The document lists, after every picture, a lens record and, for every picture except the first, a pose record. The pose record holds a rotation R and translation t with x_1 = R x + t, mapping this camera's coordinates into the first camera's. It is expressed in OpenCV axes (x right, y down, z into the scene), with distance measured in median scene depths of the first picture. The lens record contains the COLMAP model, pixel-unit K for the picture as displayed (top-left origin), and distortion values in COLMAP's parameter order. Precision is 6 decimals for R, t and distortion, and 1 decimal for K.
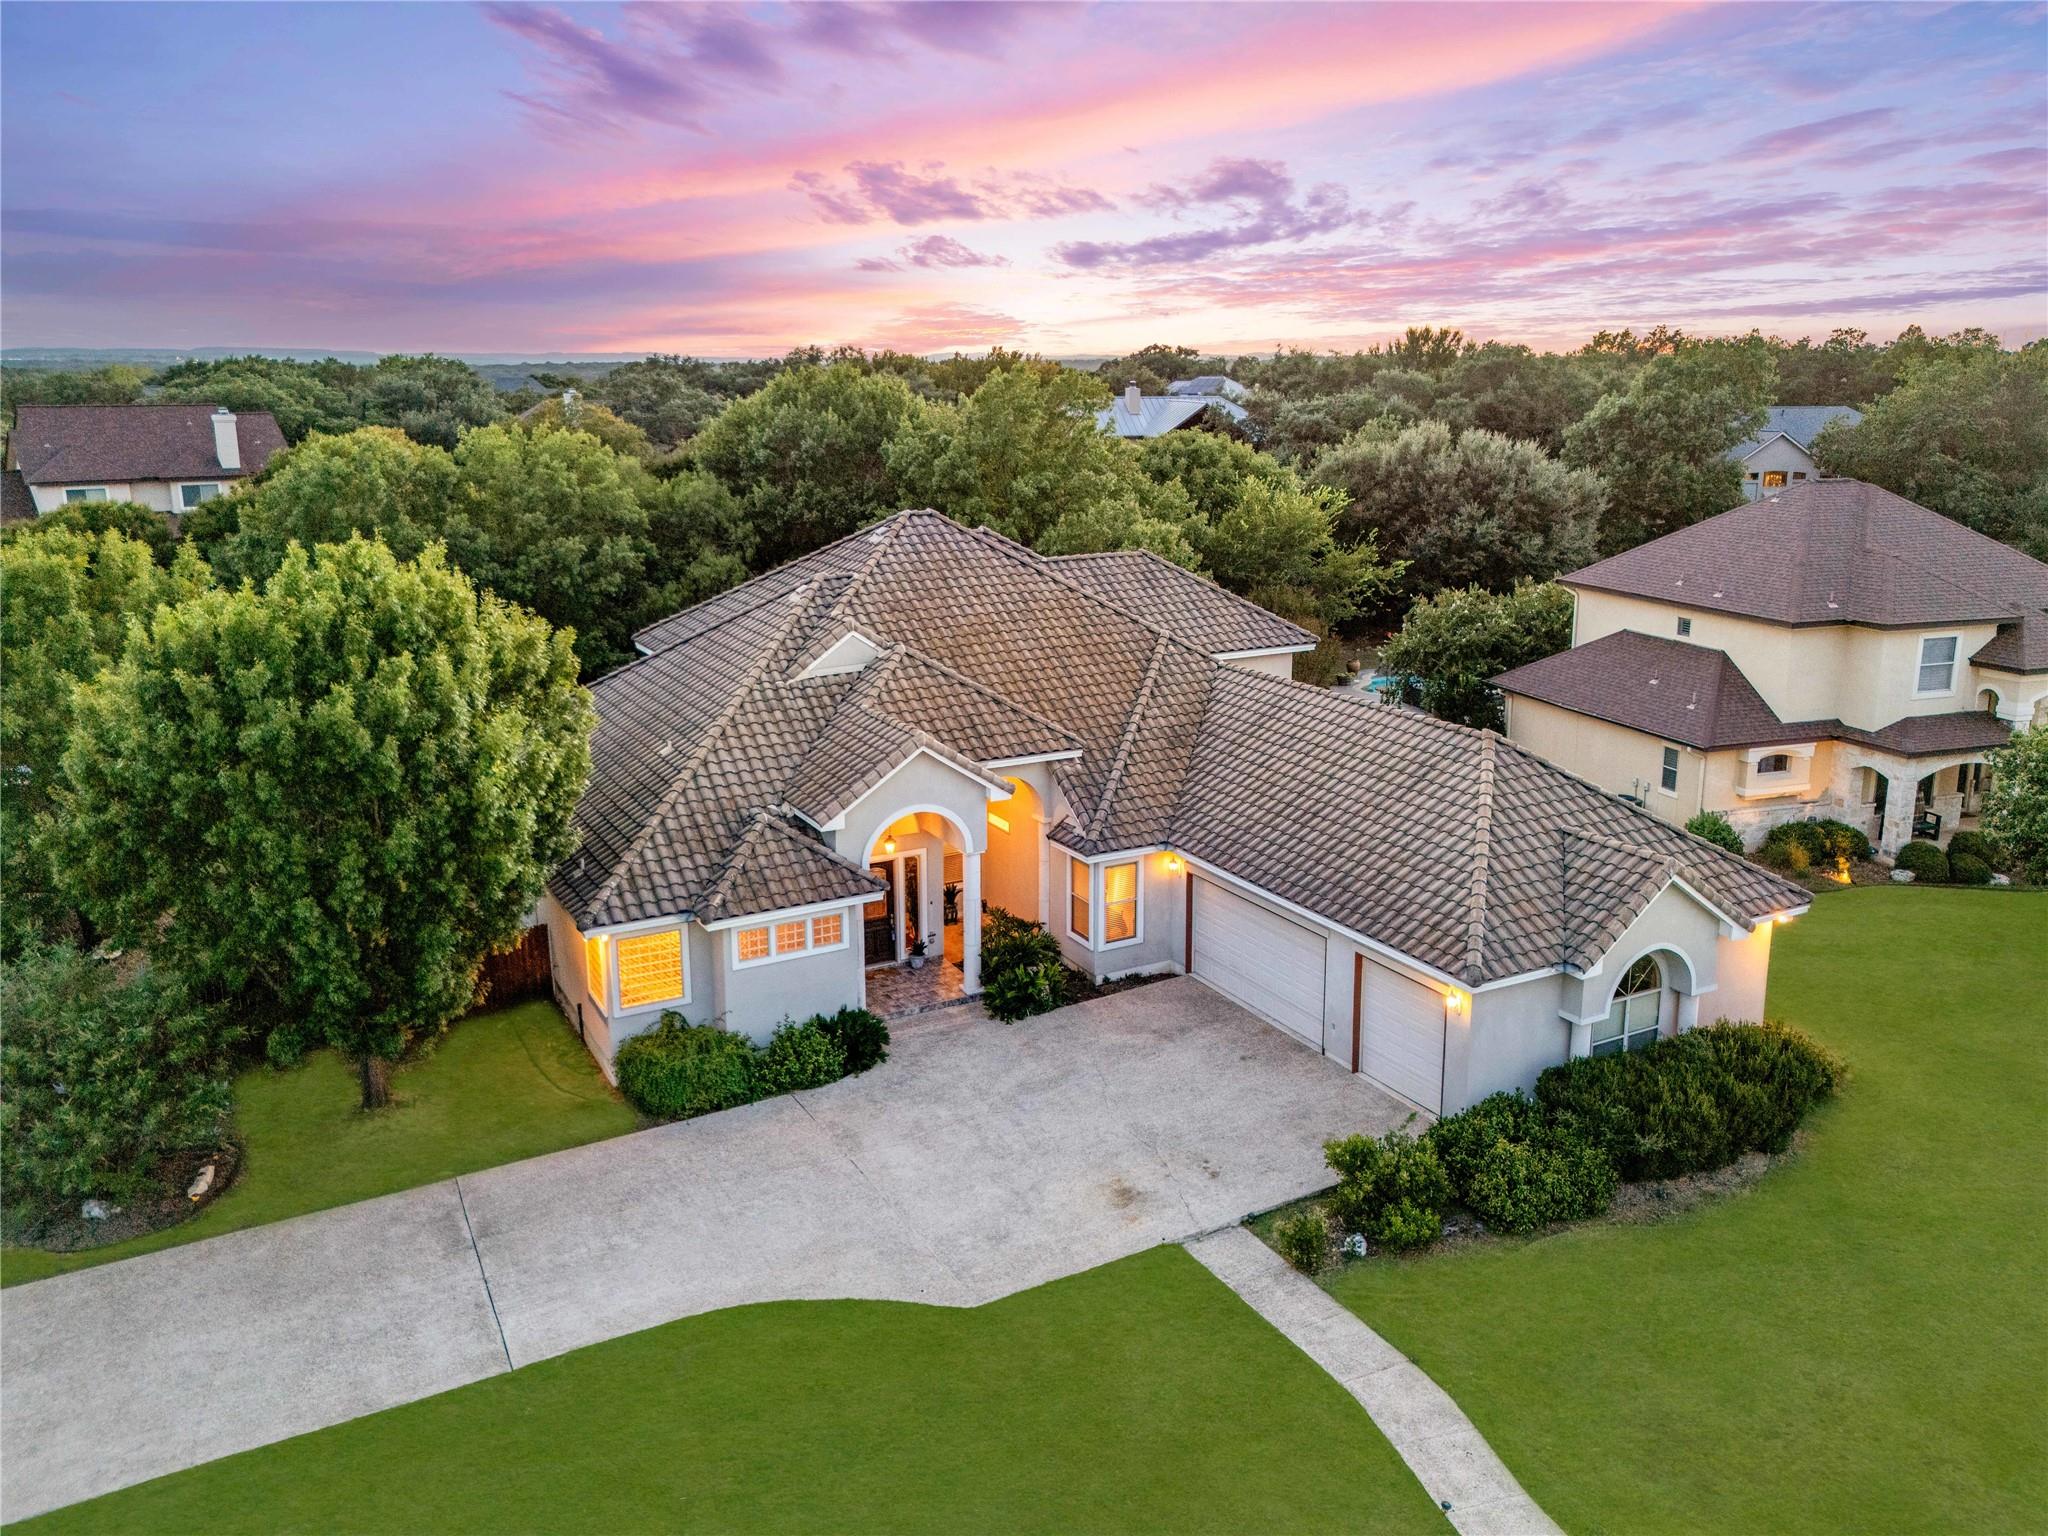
lens RADIAL K [[1565.2, 0, 1081.5], [0, 1565.2, 757.3], [0, 0, 1]] dist [0.036186, -0.011401]
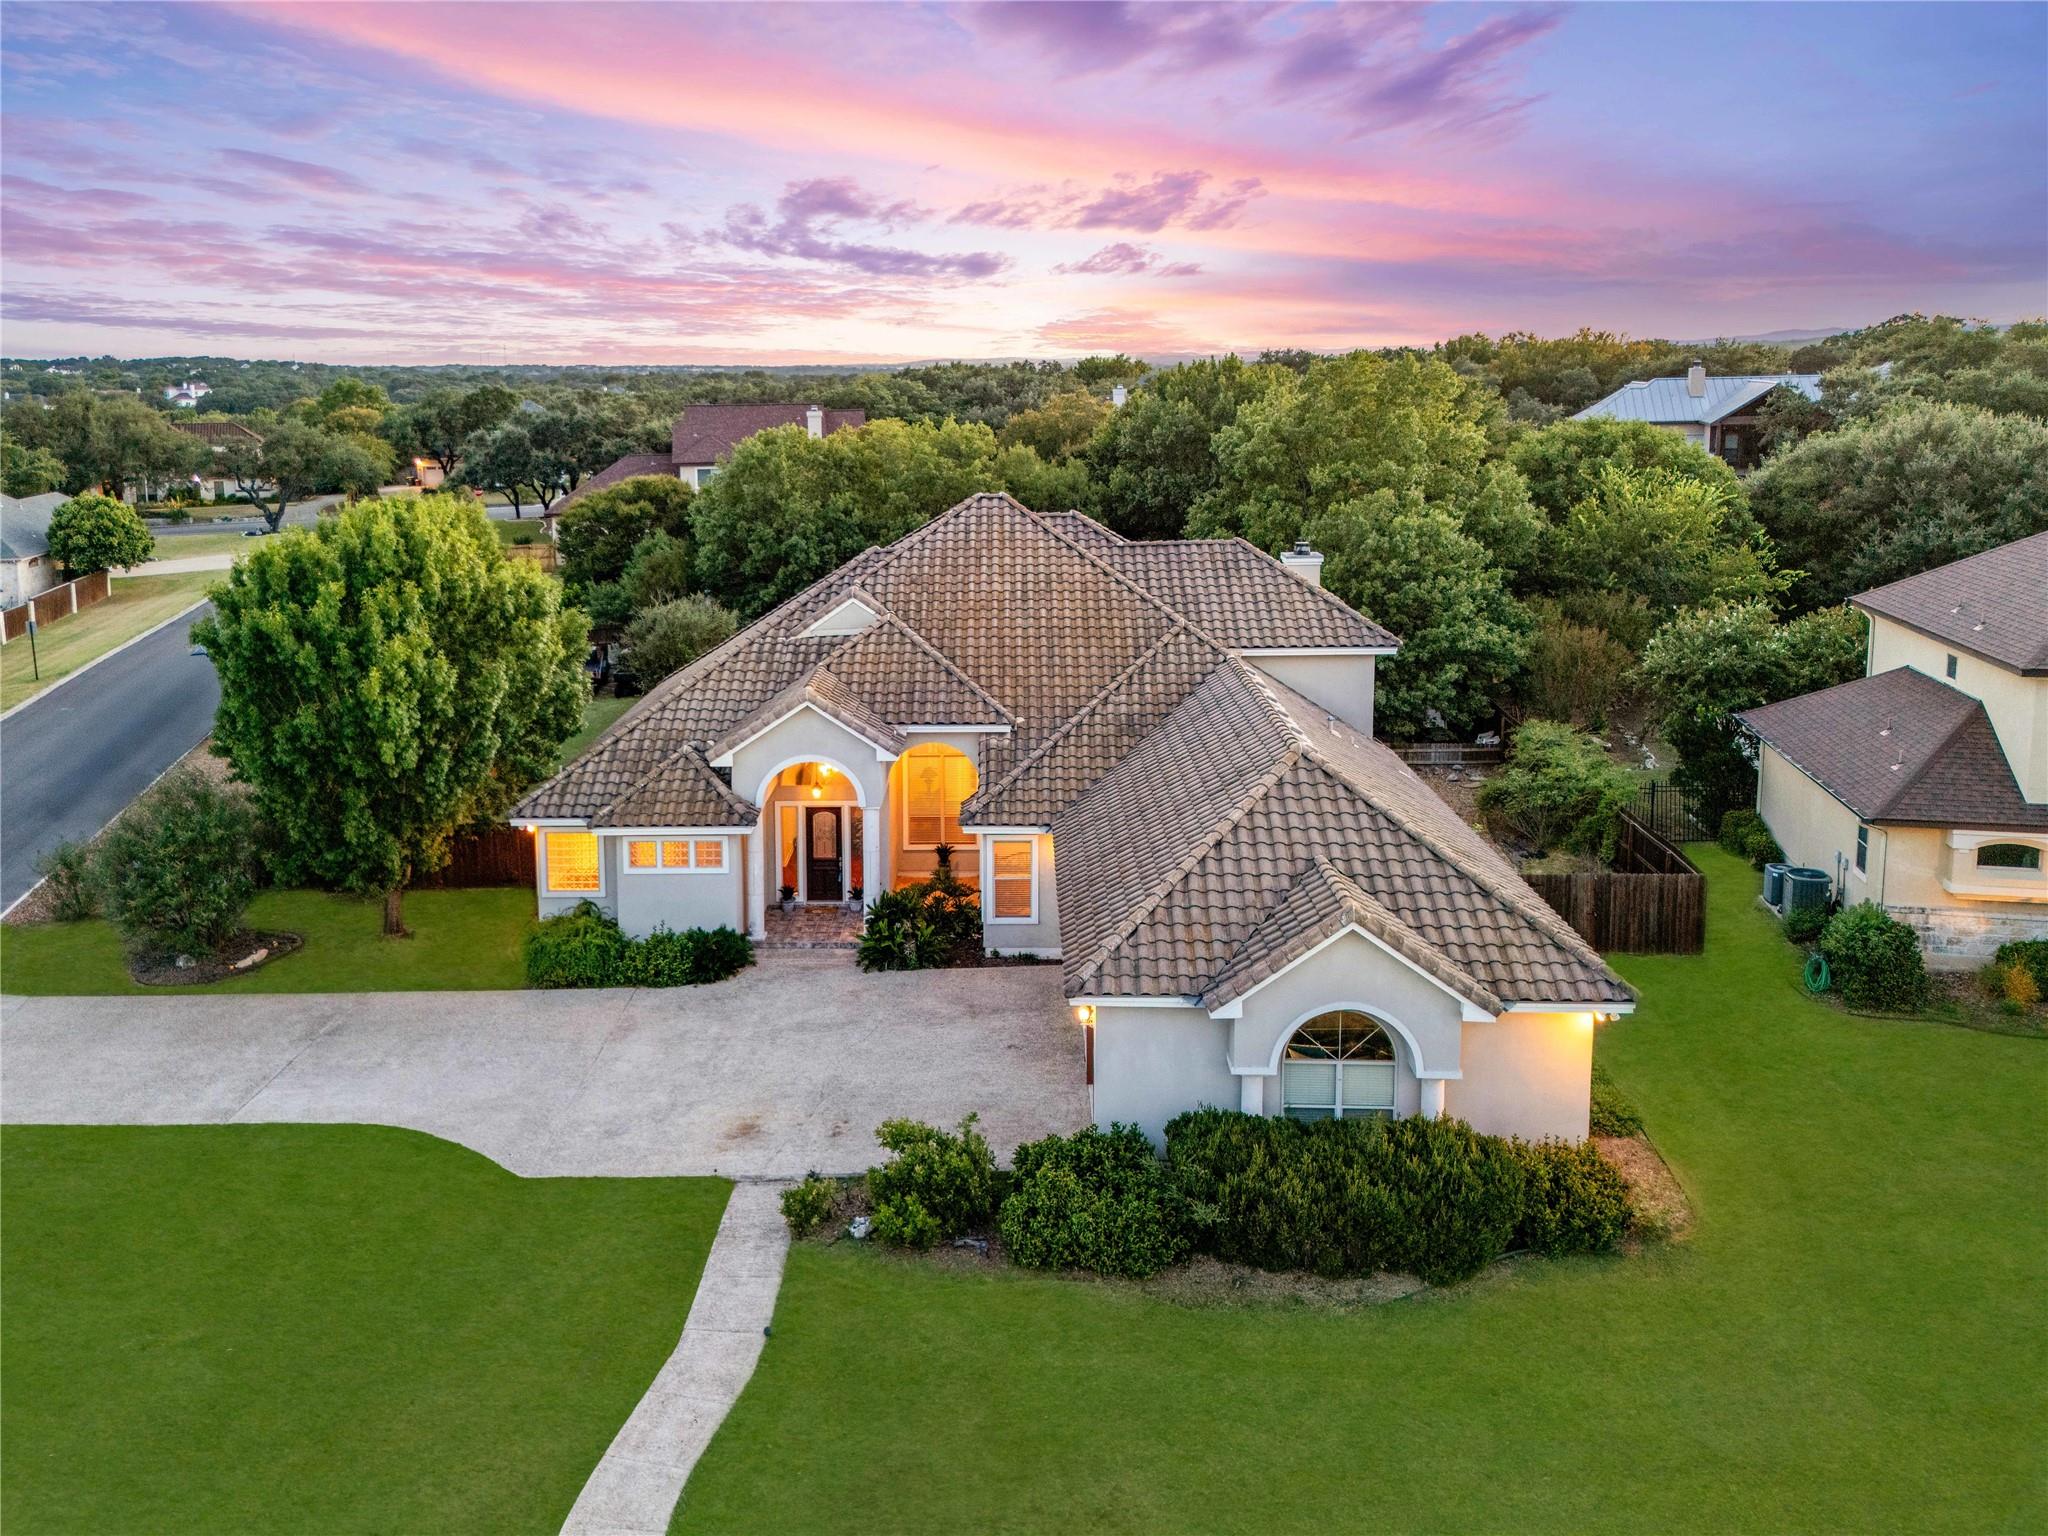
lens RADIAL K [[1557.0, 0, 926.4], [0, 1557.0, 624.3], [0, 0, 1]] dist [0.037184, -0.000228]
pose [[0.836026, 0.068274, -0.544426, 0.552197], [-0.109462, 0.993036, -0.043558, -0.021755], [0.537661, 0.096010, 0.837677, 0.121080]]
